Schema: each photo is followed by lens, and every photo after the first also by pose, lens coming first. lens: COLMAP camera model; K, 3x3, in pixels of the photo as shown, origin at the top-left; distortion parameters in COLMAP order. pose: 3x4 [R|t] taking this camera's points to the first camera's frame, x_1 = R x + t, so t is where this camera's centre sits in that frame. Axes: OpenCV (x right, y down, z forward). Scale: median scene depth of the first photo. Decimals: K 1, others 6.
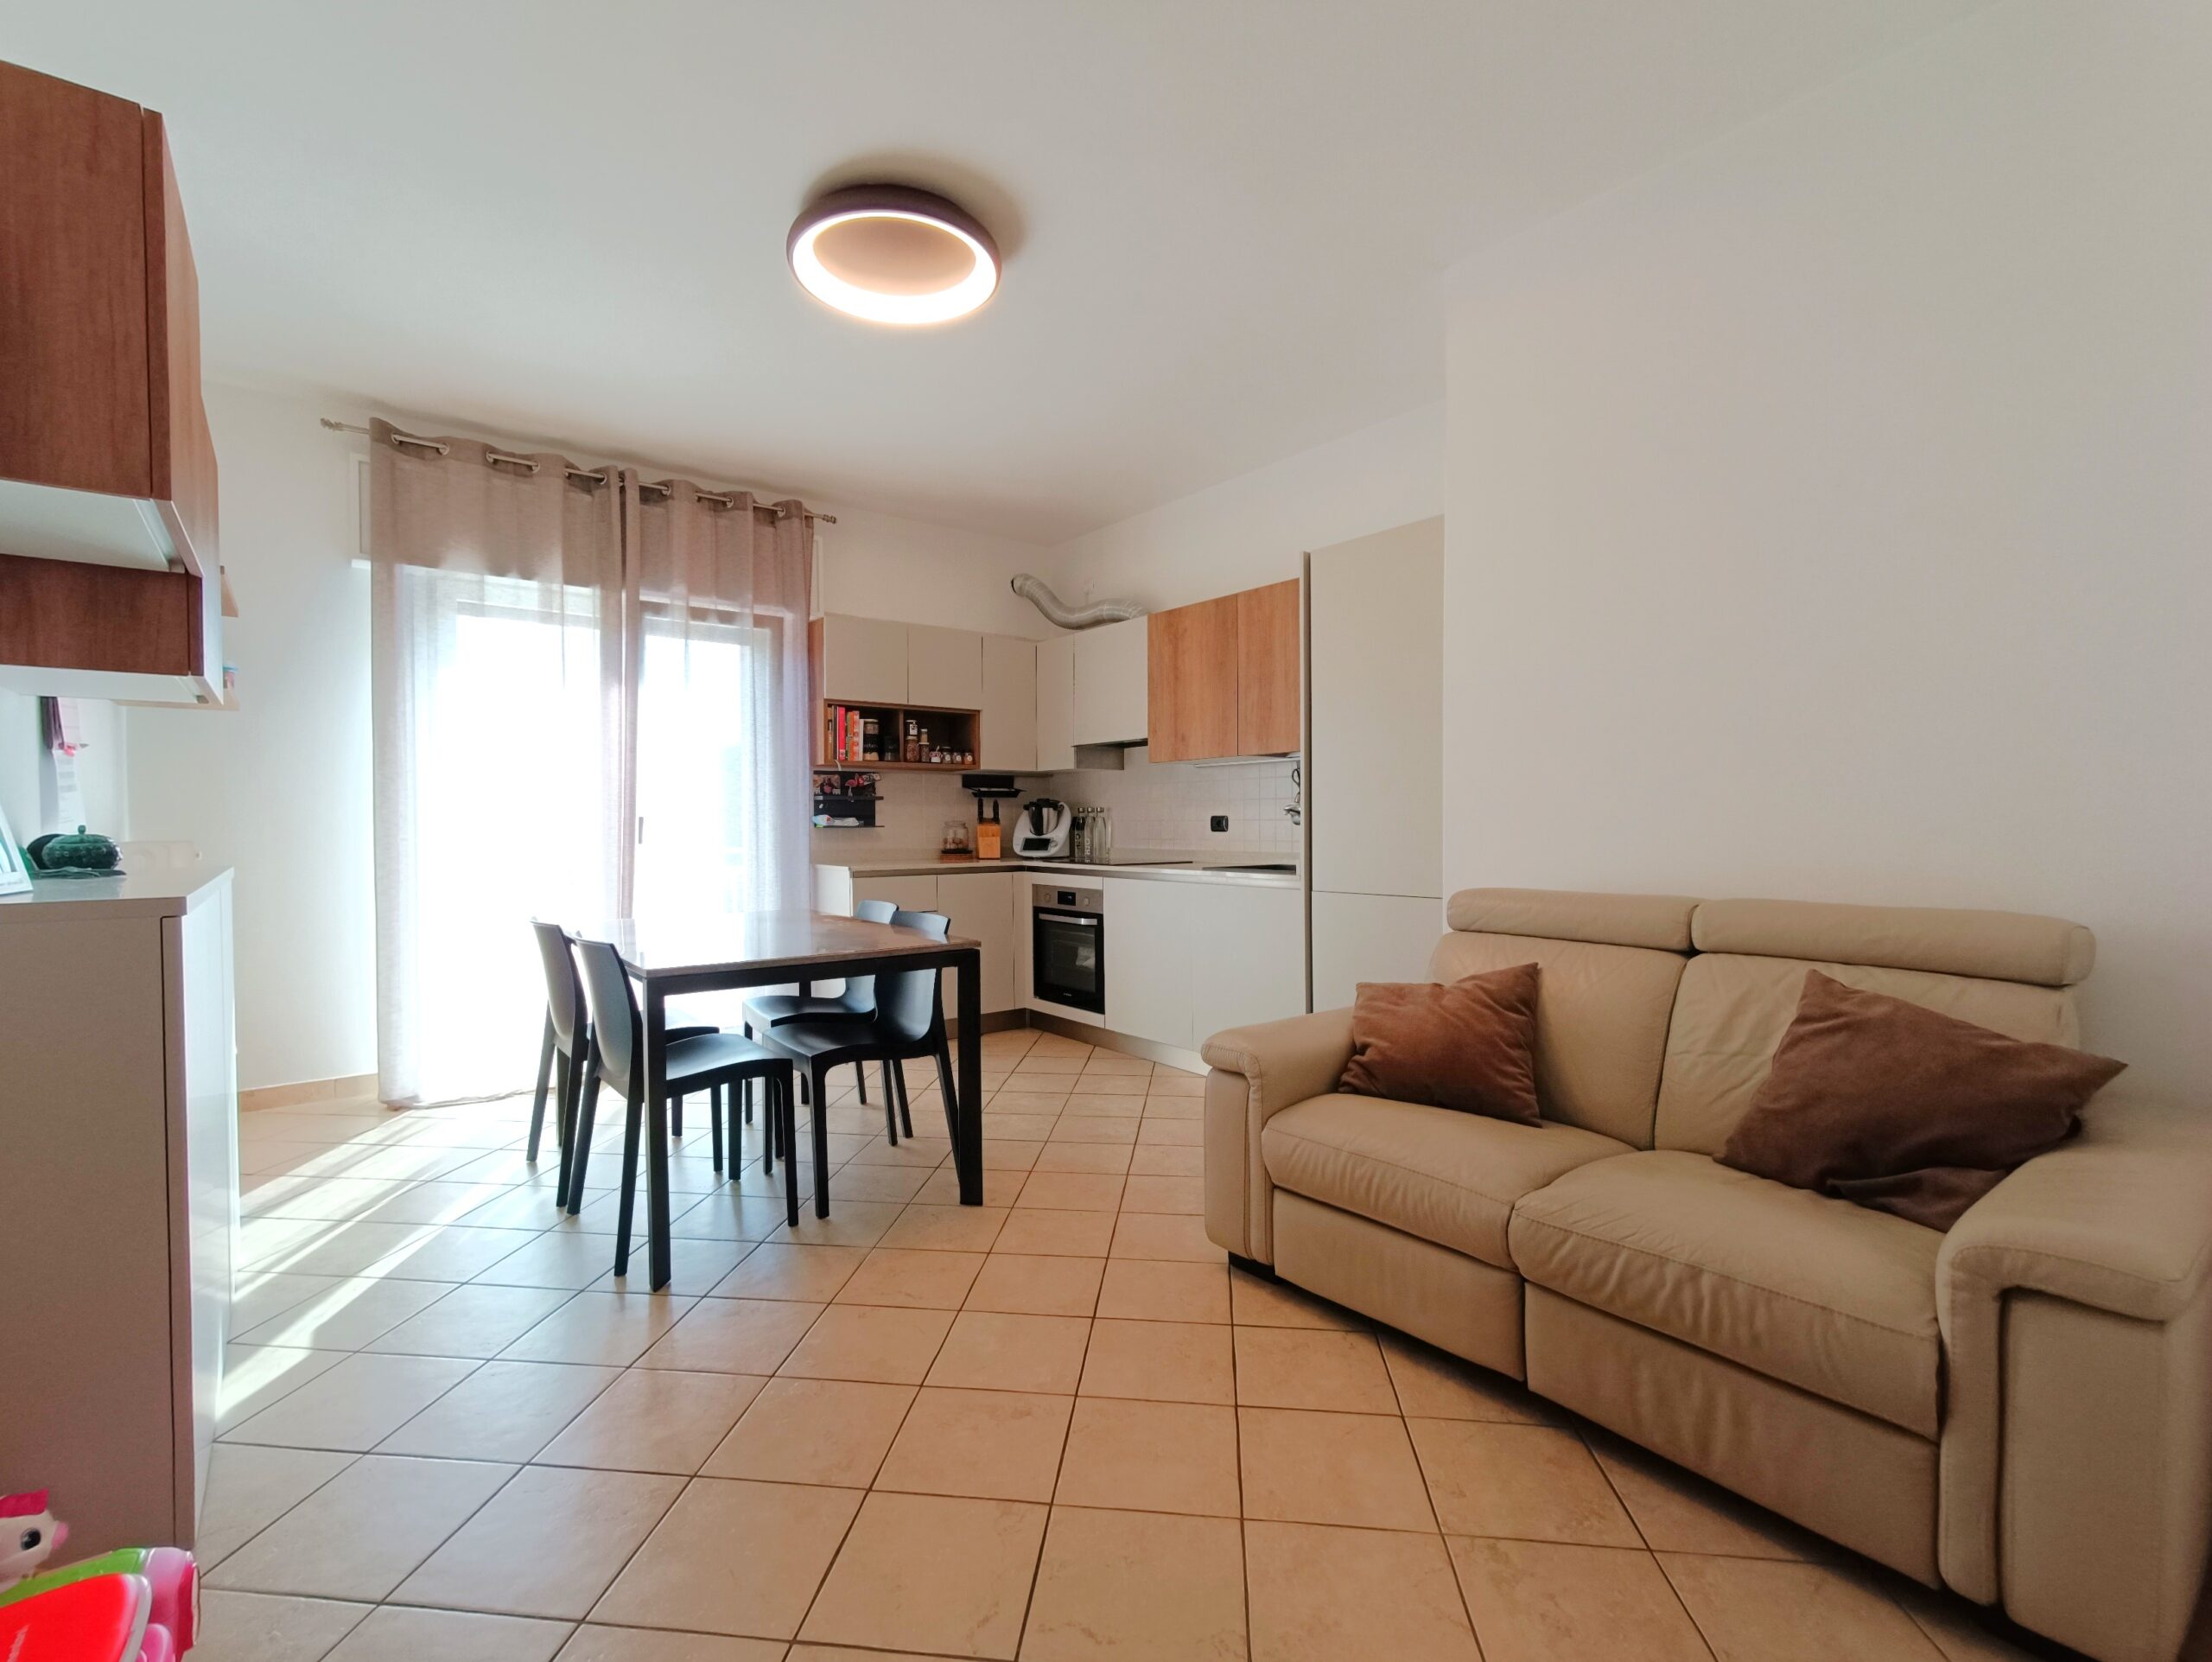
lens RADIAL K [[996.9, 0, 1095.7], [0, 996.9, 841.9], [0, 0, 1]] dist [-0.010820, 0.005594]
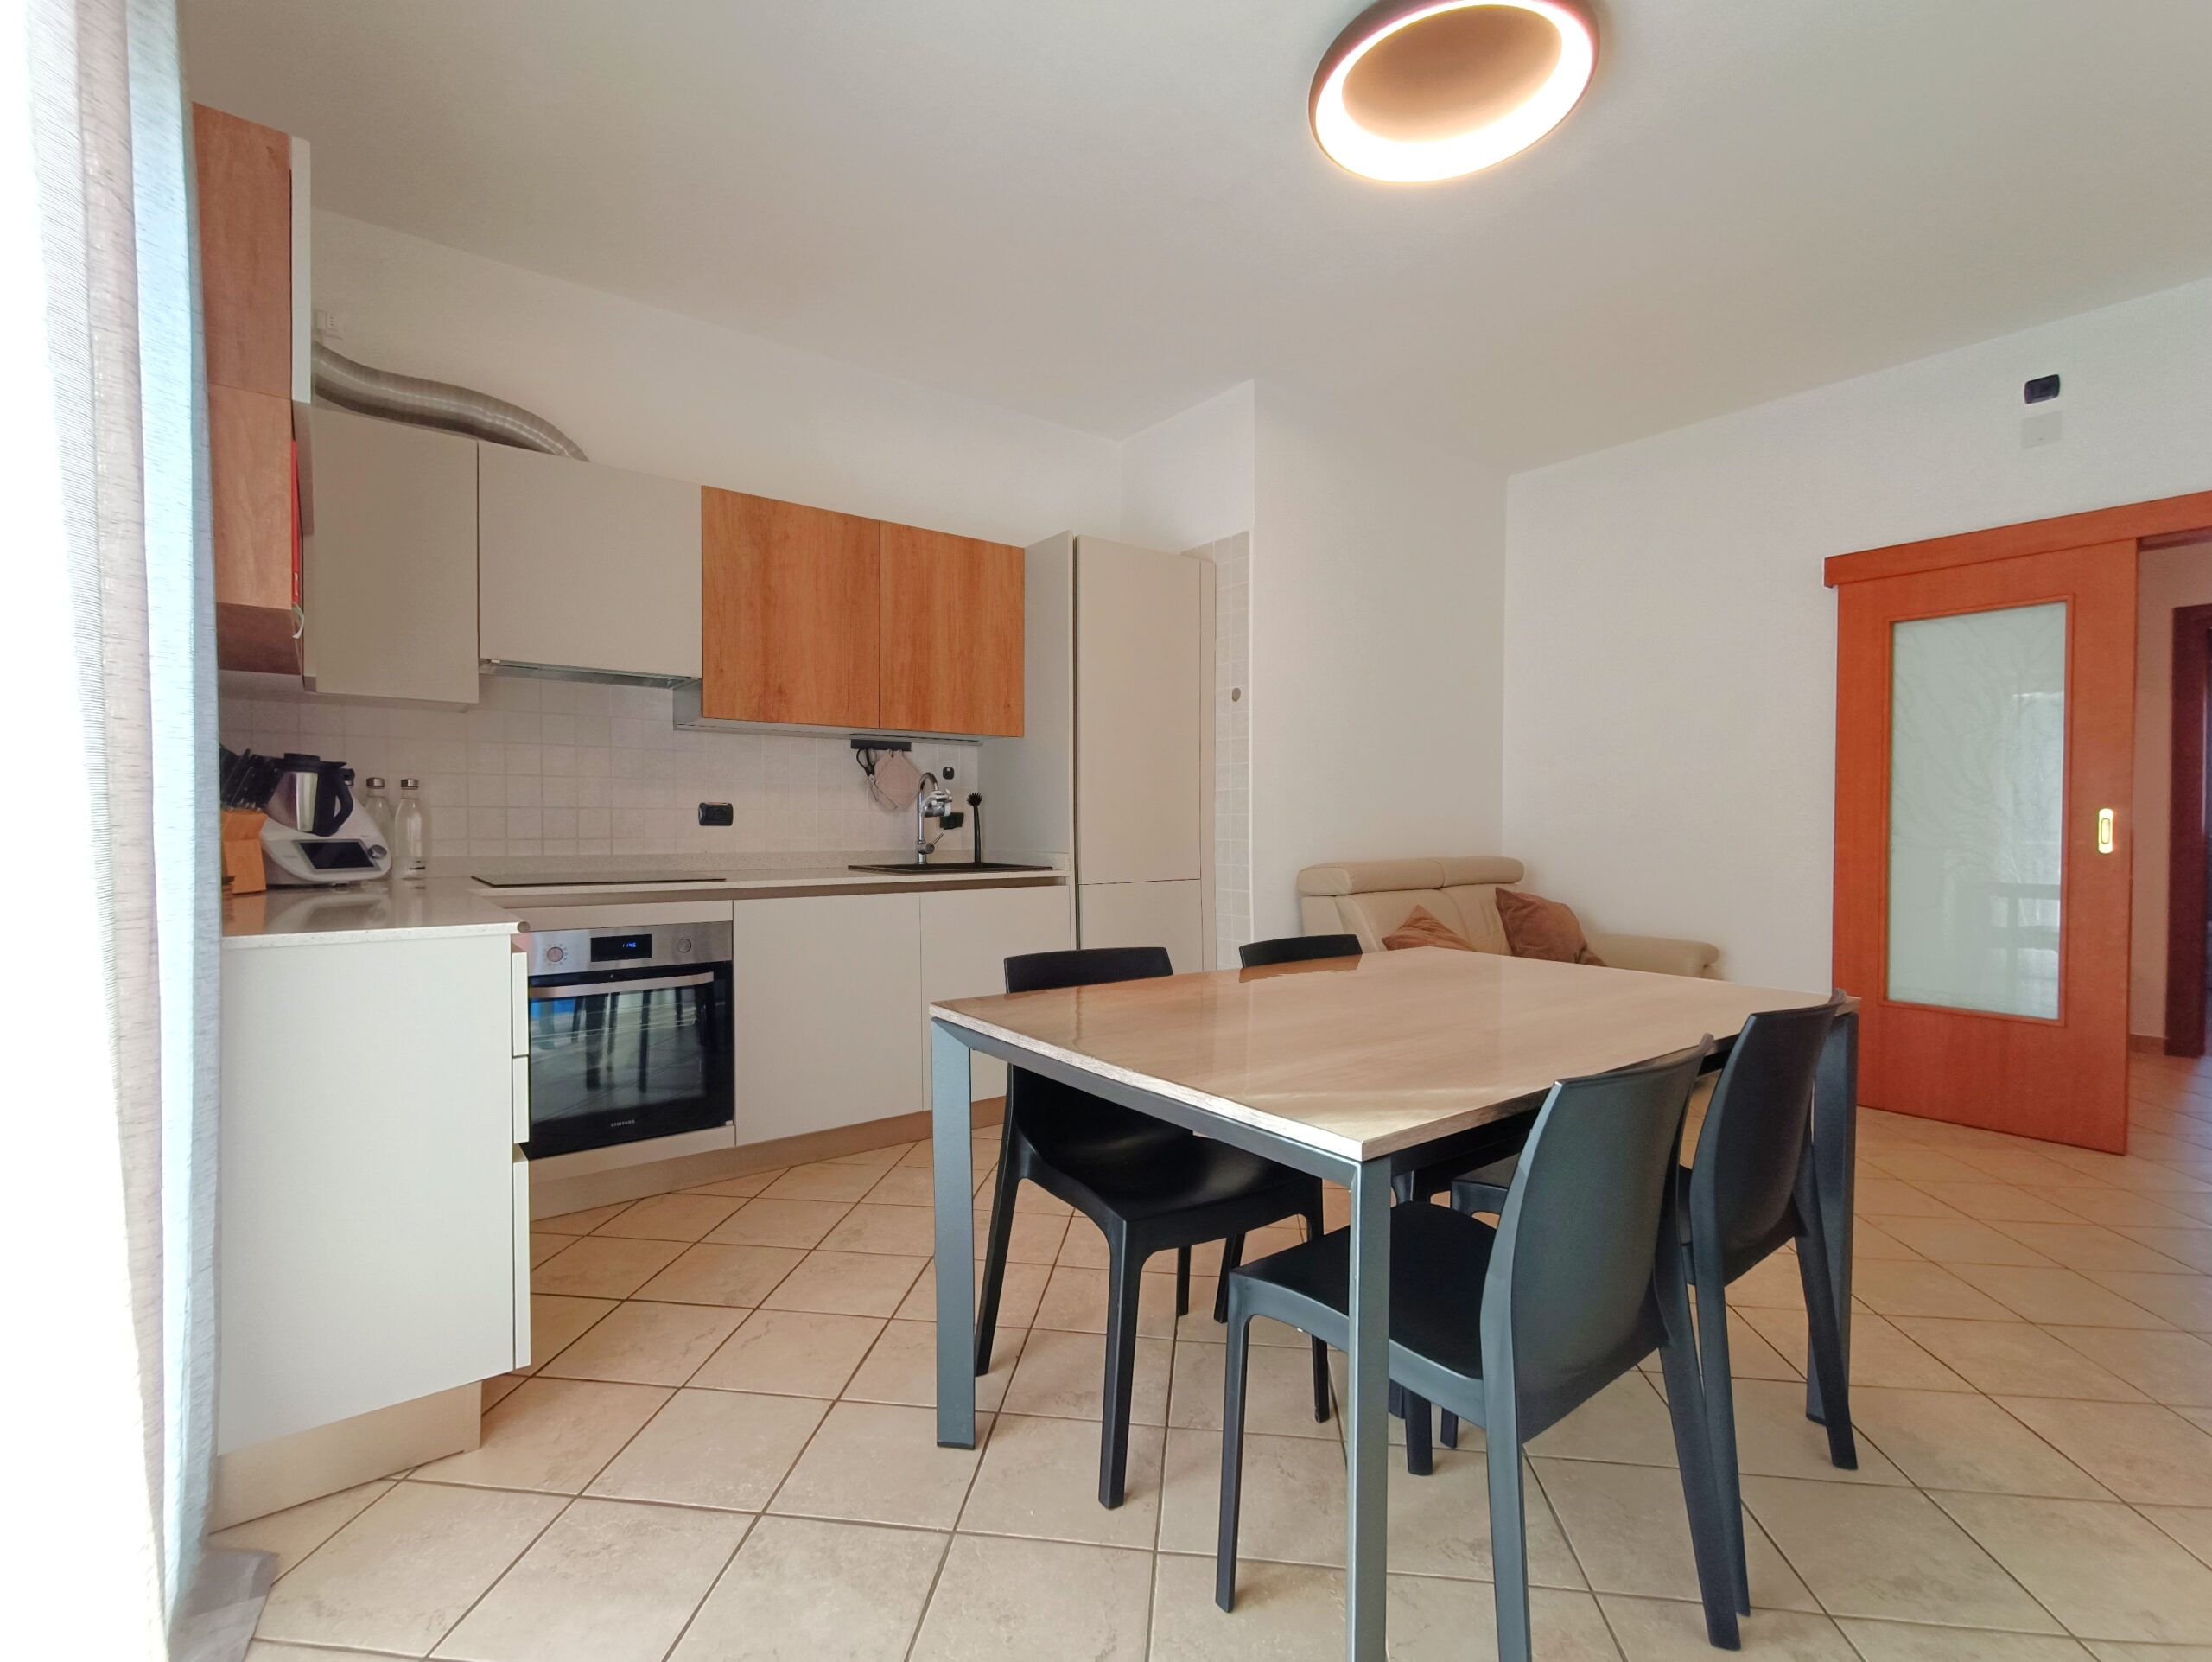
lens RADIAL K [[996.9, 0, 1095.7], [0, 996.9, 841.9], [0, 0, 1]] dist [-0.010820, 0.005594]
pose [[0.008764, -0.016525, 0.999825, -0.584258], [0.014549, 0.999760, 0.016397, -0.006916], [-0.999856, 0.014403, 0.009002, 0.751324]]
